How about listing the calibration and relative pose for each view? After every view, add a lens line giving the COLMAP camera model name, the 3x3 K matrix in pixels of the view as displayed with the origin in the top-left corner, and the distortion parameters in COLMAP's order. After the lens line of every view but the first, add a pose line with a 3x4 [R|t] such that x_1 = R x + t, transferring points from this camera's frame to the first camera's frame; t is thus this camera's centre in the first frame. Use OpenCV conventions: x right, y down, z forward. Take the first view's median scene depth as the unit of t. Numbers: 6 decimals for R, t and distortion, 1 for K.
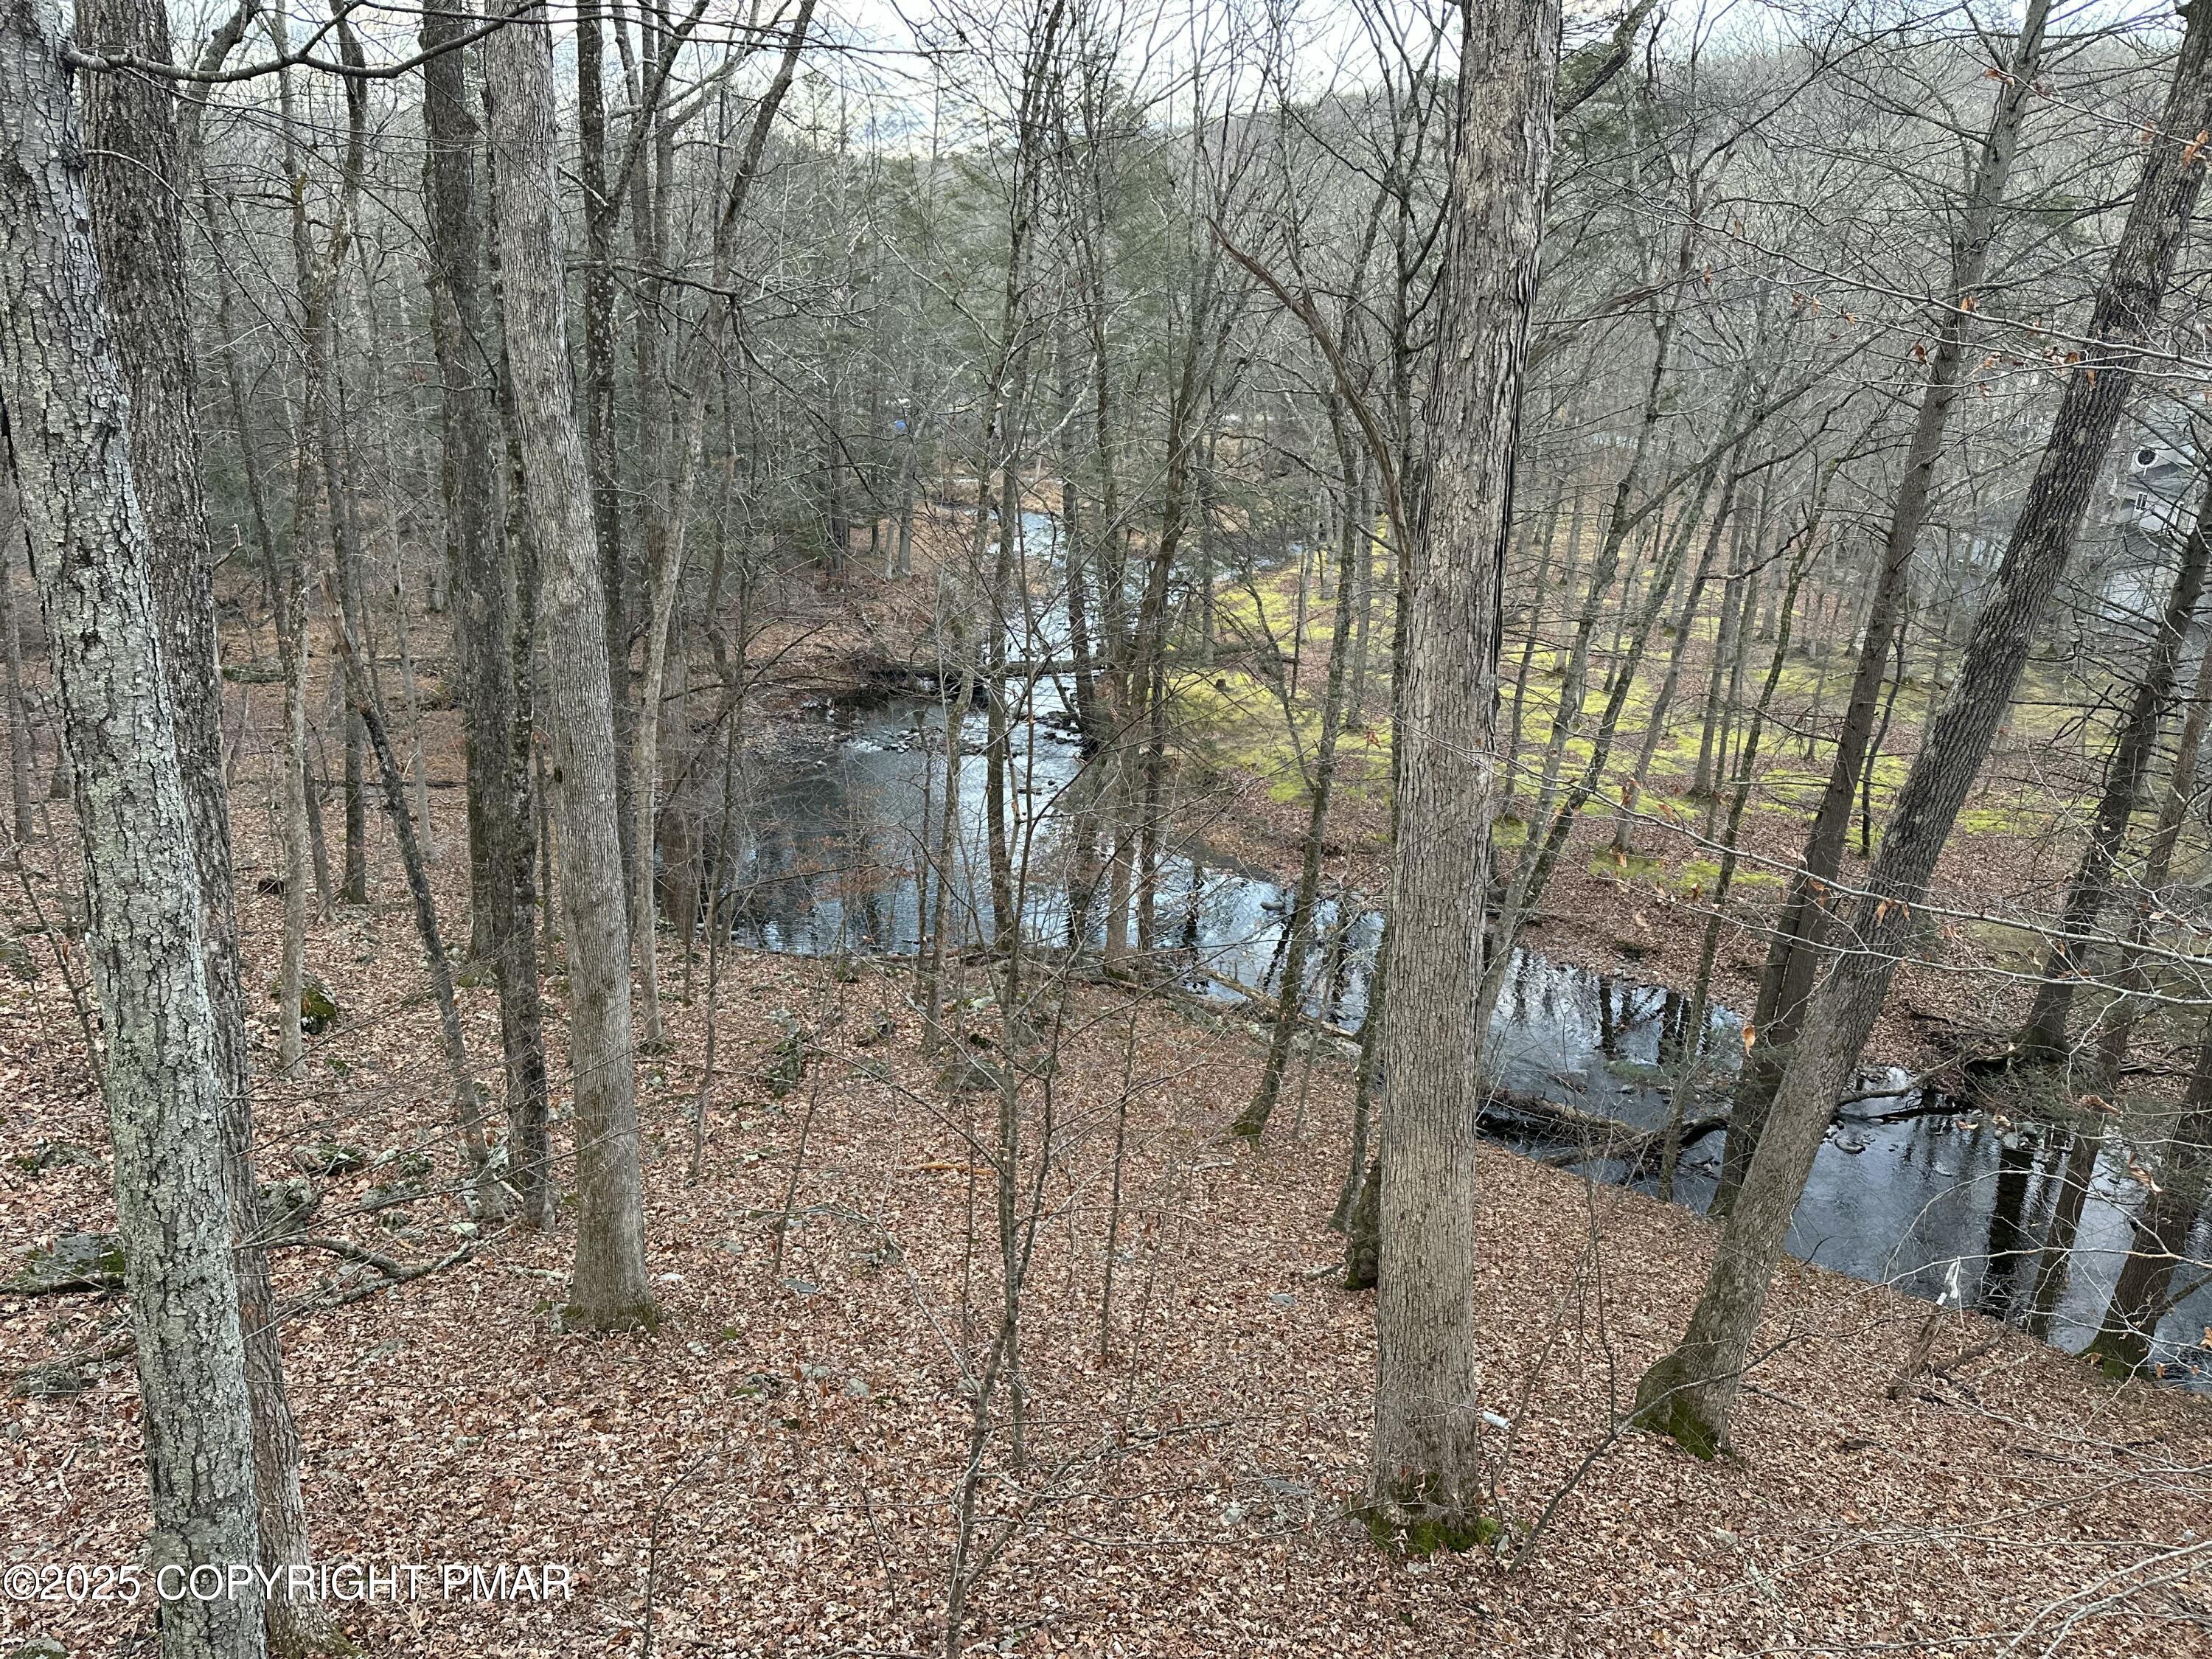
lens RADIAL K [[1549.4, 0, 1109.6], [0, 1549.4, 824.3], [0, 0, 1]] dist [0.052107, -0.055649]
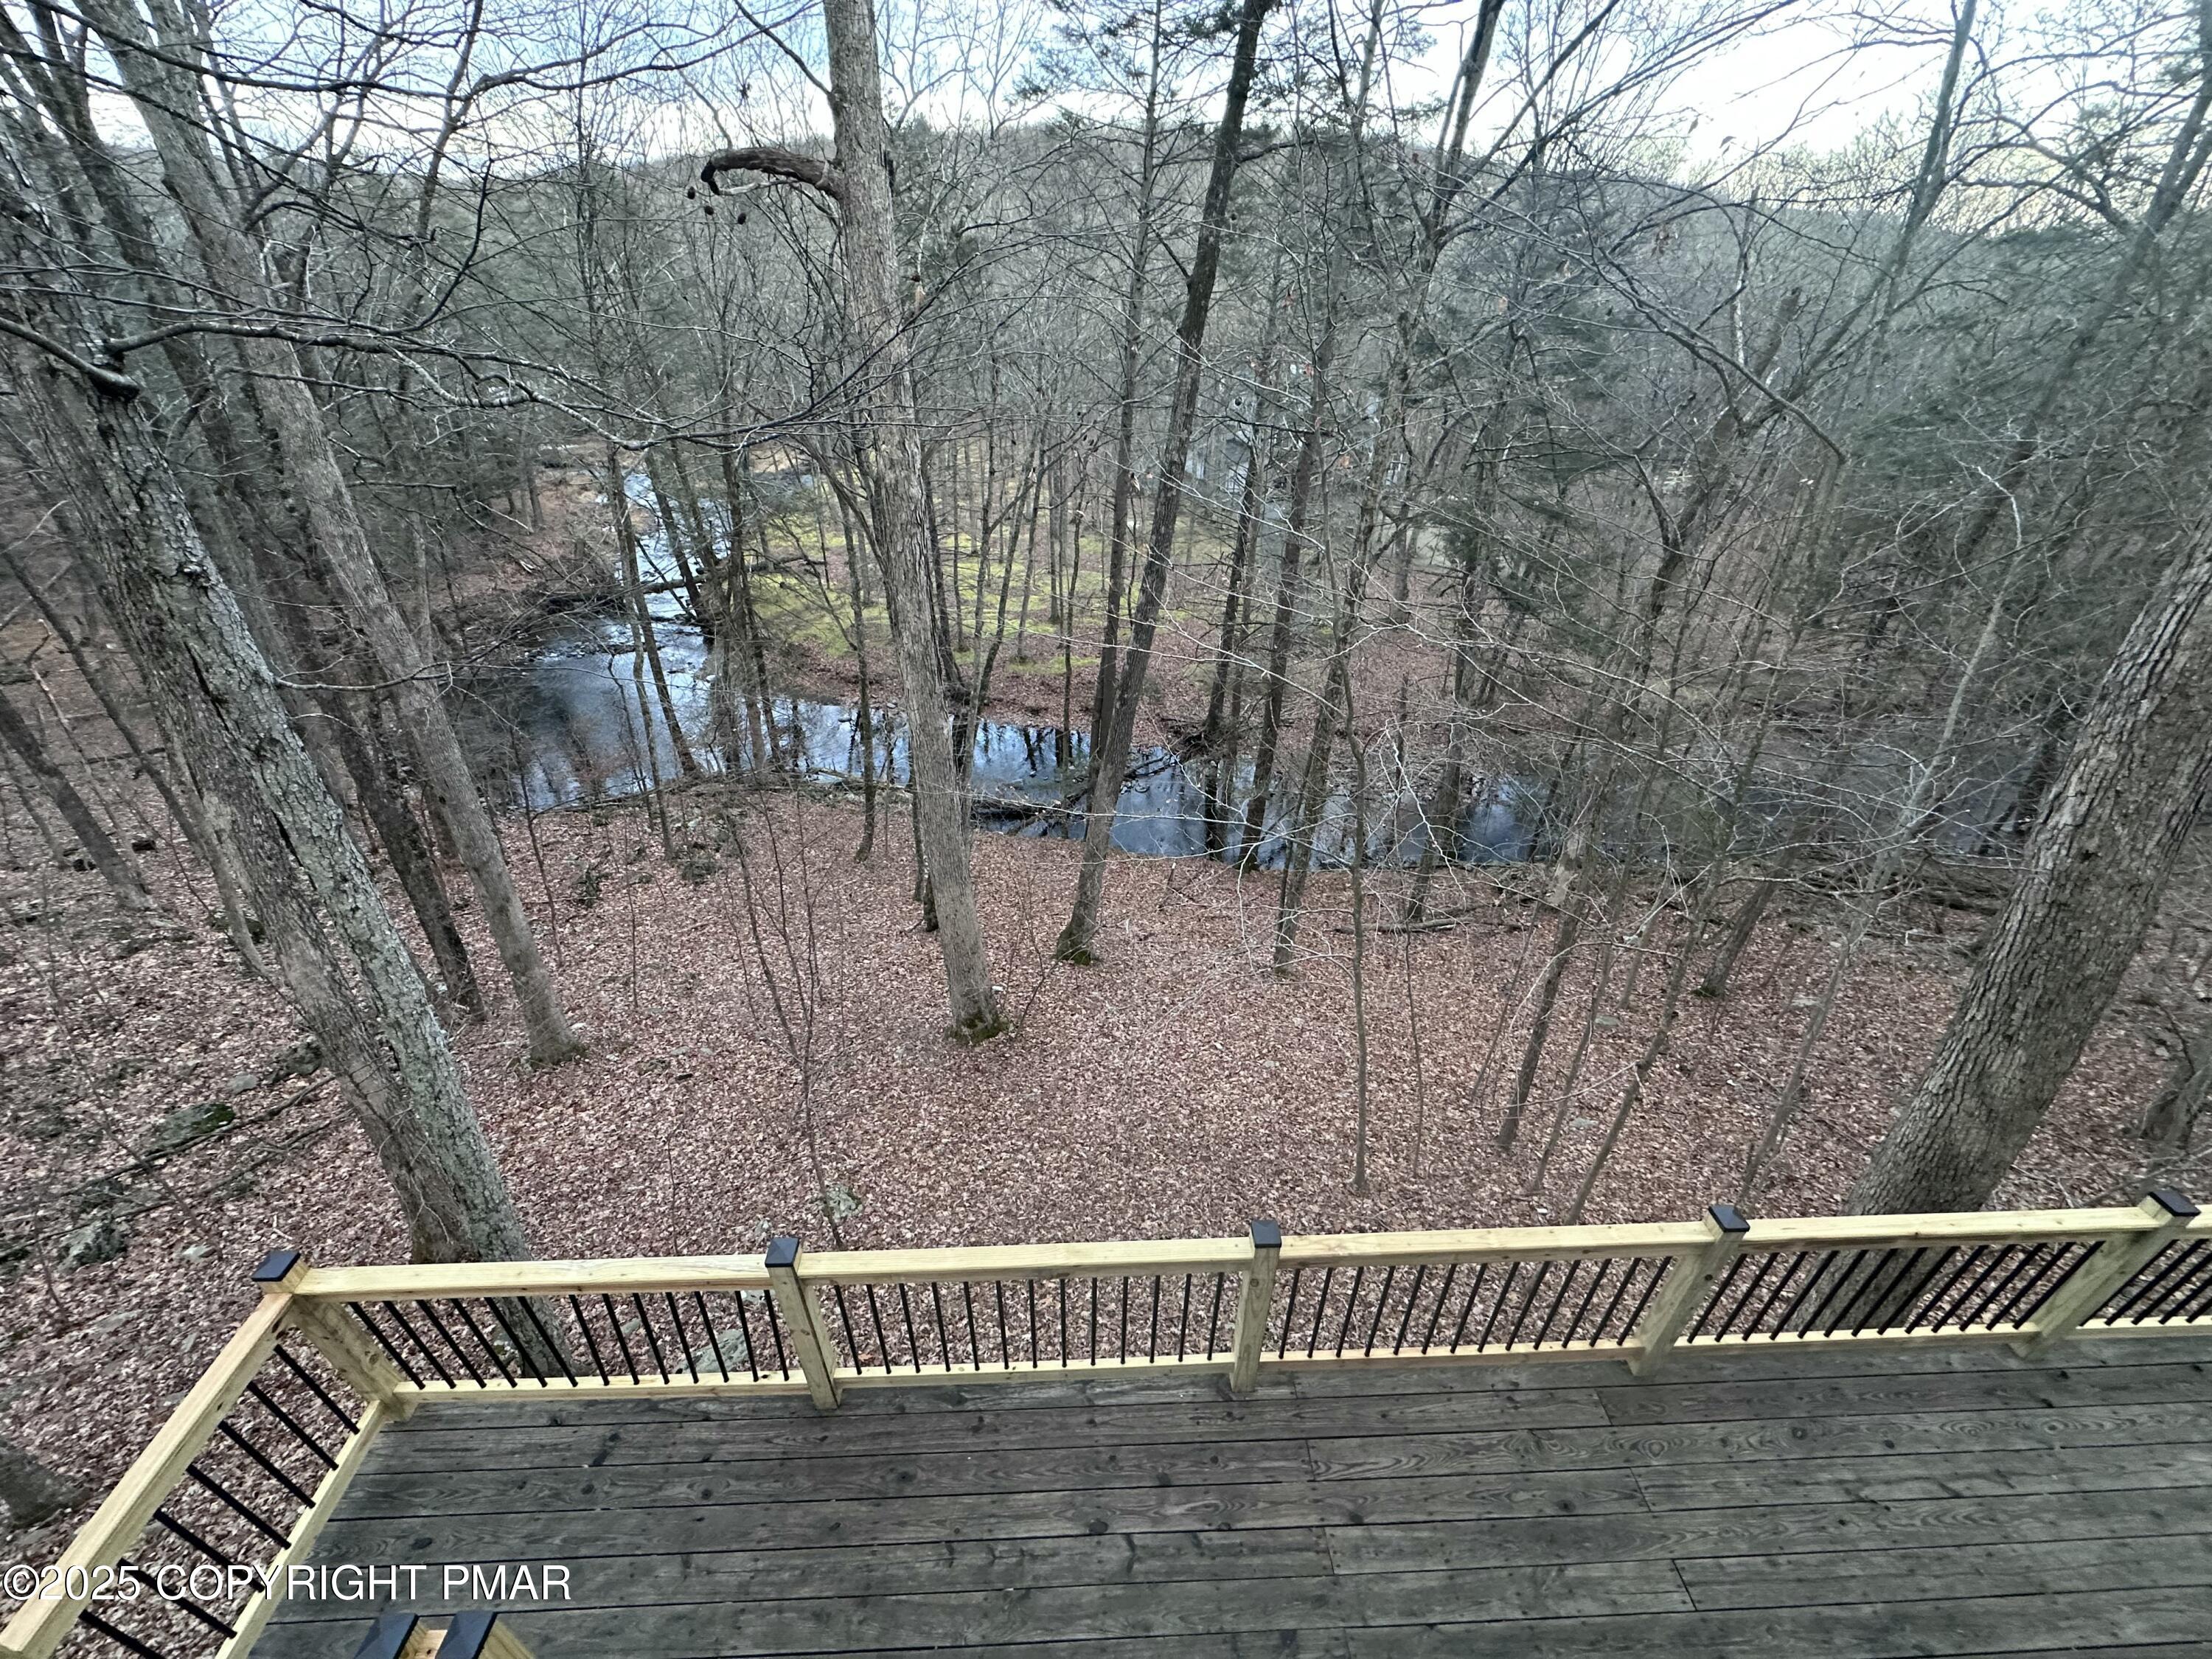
lens RADIAL K [[881.5, 0, 1106.0], [0, 881.5, 831.9], [0, 0, 1]] dist [-0.007631, 0.001586]
pose [[0.908203, -0.228155, 0.350874, -0.009175], [0.142056, 0.956624, 0.254344, -0.057341], [-0.393684, -0.181152, 0.901220, -0.085631]]
